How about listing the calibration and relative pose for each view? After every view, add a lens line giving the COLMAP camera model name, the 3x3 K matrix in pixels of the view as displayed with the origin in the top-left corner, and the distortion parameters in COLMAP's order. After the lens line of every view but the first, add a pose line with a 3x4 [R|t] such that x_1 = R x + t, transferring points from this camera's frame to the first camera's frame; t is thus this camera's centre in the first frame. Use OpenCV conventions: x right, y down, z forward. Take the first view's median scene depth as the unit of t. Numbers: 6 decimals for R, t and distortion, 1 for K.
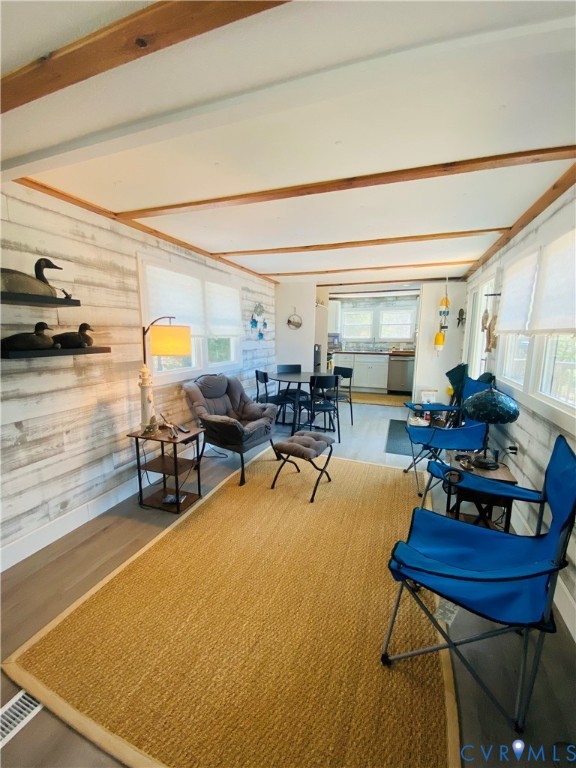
lens RADIAL K [[317.3, 0, 285.0], [0, 317.3, 379.8], [0, 0, 1]] dist [-0.008262, -0.004653]
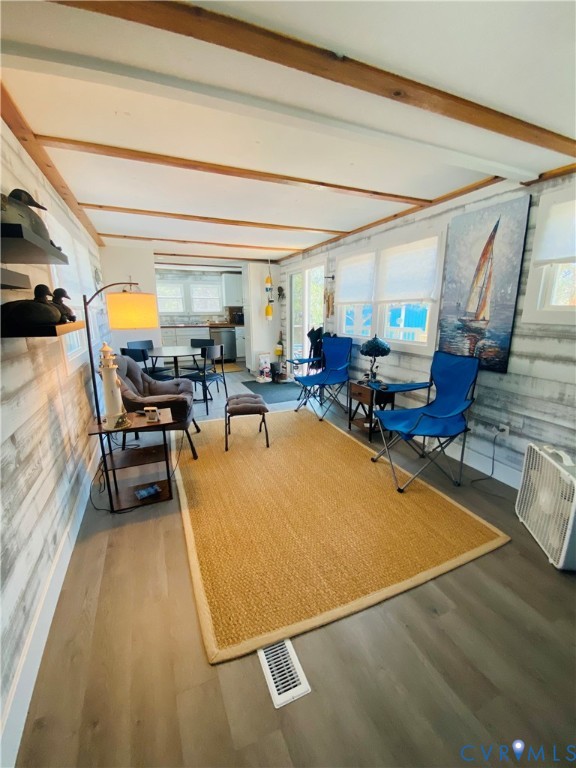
lens RADIAL K [[317.3, 0, 285.7], [0, 317.3, 385.4], [0, 0, 1]] dist [-0.008262, -0.004653]
pose [[0.711321, -0.167266, 0.682675, -0.455094], [0.104635, 0.985648, 0.132474, 0.002641], [-0.695036, -0.022800, 0.718614, 0.067839]]
